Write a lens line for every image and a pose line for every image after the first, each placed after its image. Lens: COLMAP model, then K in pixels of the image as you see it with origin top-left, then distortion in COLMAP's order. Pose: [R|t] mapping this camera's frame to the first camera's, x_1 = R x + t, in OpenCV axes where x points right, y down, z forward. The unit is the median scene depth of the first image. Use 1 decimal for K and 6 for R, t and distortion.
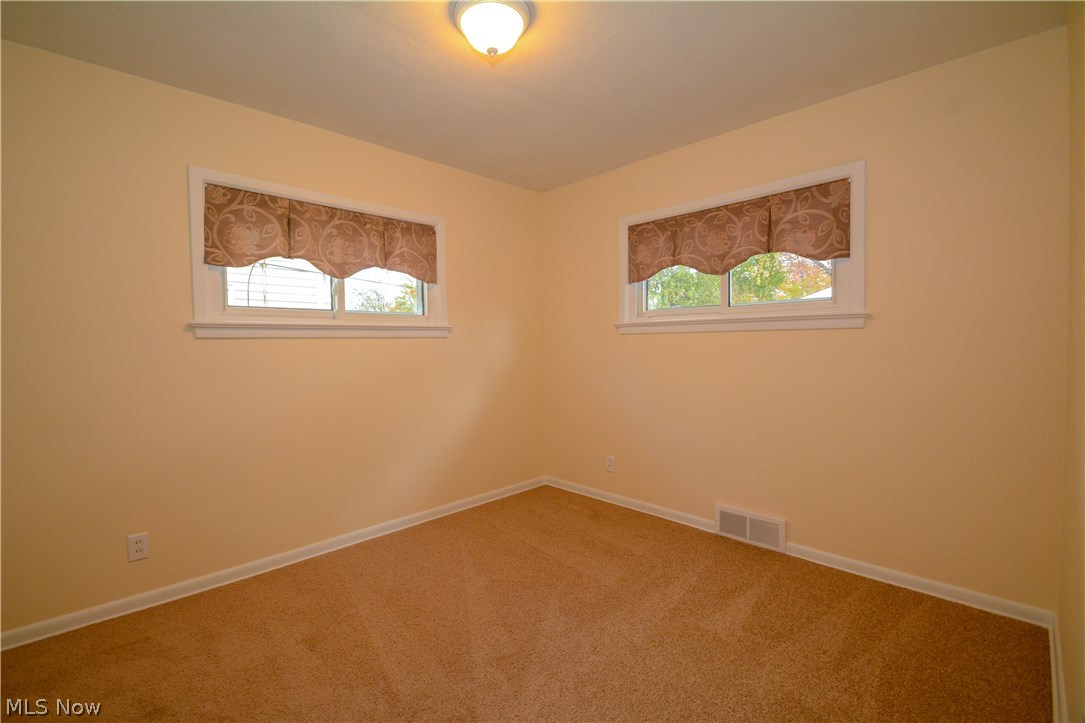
lens RADIAL K [[479.6, 0, 526.7], [0, 479.6, 359.6], [0, 0, 1]] dist [0.012132, -0.013442]
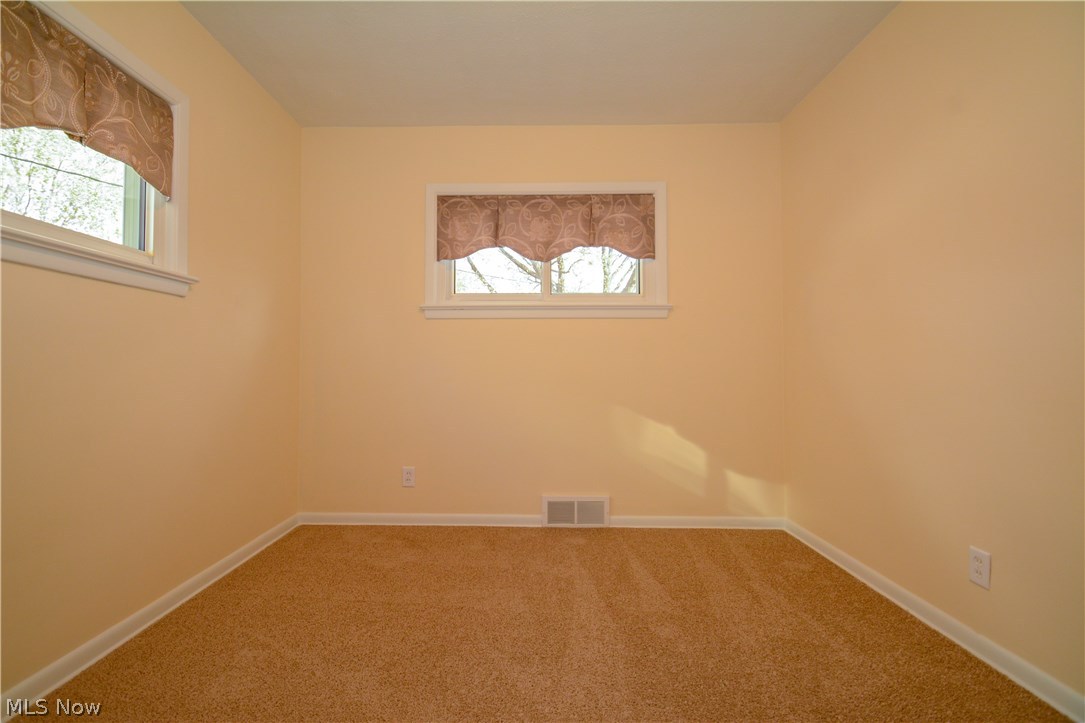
lens RADIAL K [[476.2, 0, 522.7], [0, 476.2, 359.1], [0, 0, 1]] dist [0.003503, -0.012388]
pose [[0.705166, 0.026954, 0.708529, -0.324426], [0.016757, 0.998365, -0.054658, 0.078197], [-0.708844, 0.050416, 0.703561, 0.343729]]
